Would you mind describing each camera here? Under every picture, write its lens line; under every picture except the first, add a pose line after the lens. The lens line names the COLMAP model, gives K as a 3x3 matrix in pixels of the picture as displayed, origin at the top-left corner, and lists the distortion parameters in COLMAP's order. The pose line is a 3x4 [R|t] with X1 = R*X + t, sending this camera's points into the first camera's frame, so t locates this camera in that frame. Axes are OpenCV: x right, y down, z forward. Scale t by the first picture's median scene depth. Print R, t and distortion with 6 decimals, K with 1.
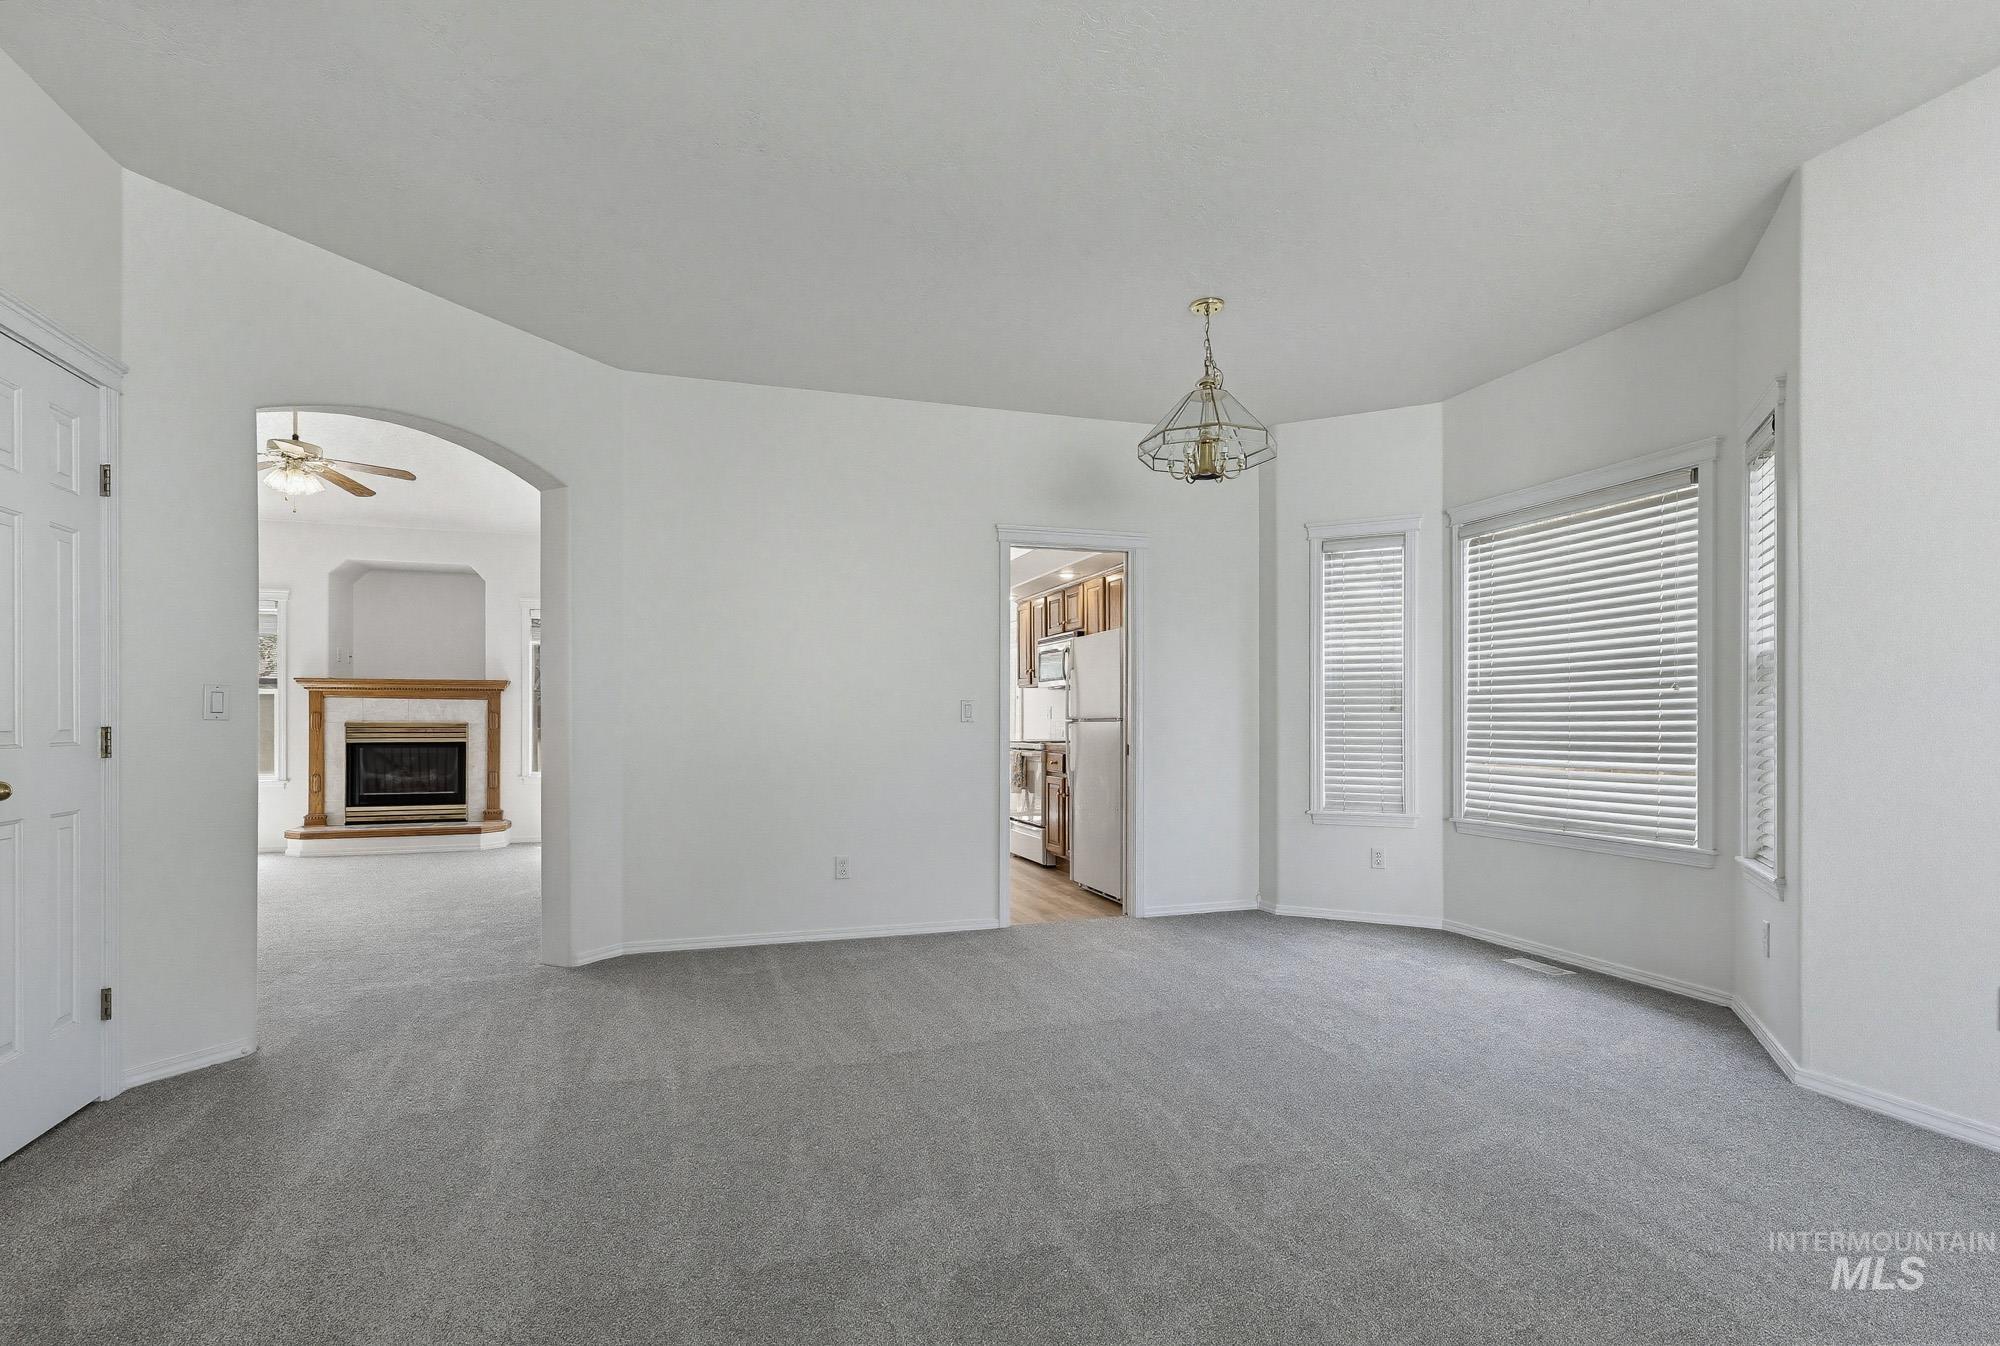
lens RADIAL K [[980.4, 0, 997.8], [0, 980.4, 708.6], [0, 0, 1]] dist [0.014838, -0.000007]
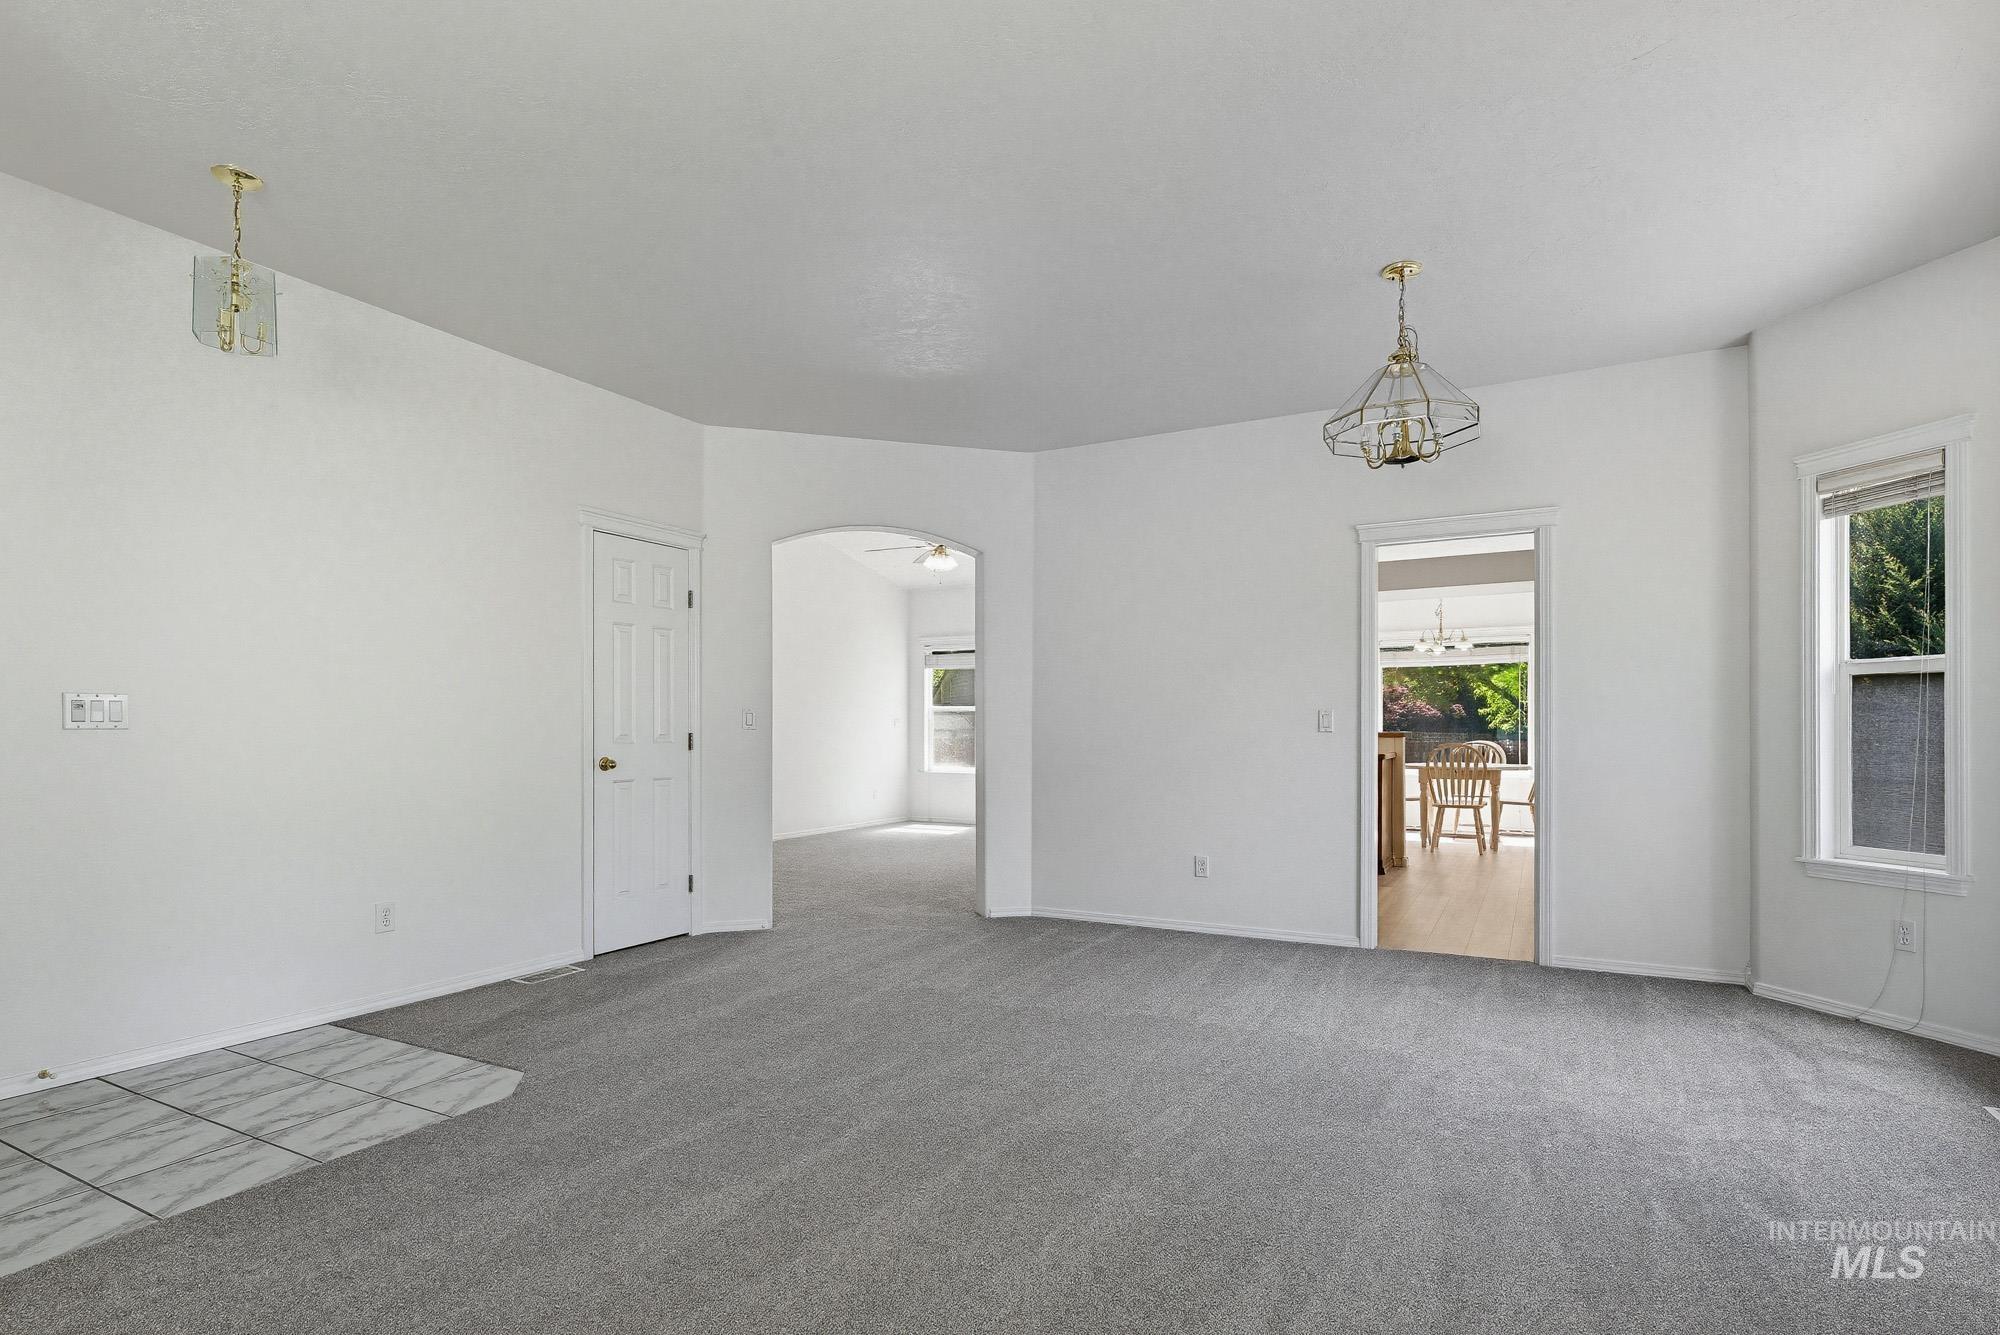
lens RADIAL K [[1004.4, 0, 999.1], [0, 1004.4, 722.6], [0, 0, 1]] dist [-0.004410, -0.000697]
pose [[0.686418, -0.003031, -0.727201, 0.609040], [0.008032, 0.999962, 0.003414, -0.002797], [0.727163, -0.008184, 0.686416, 0.096939]]
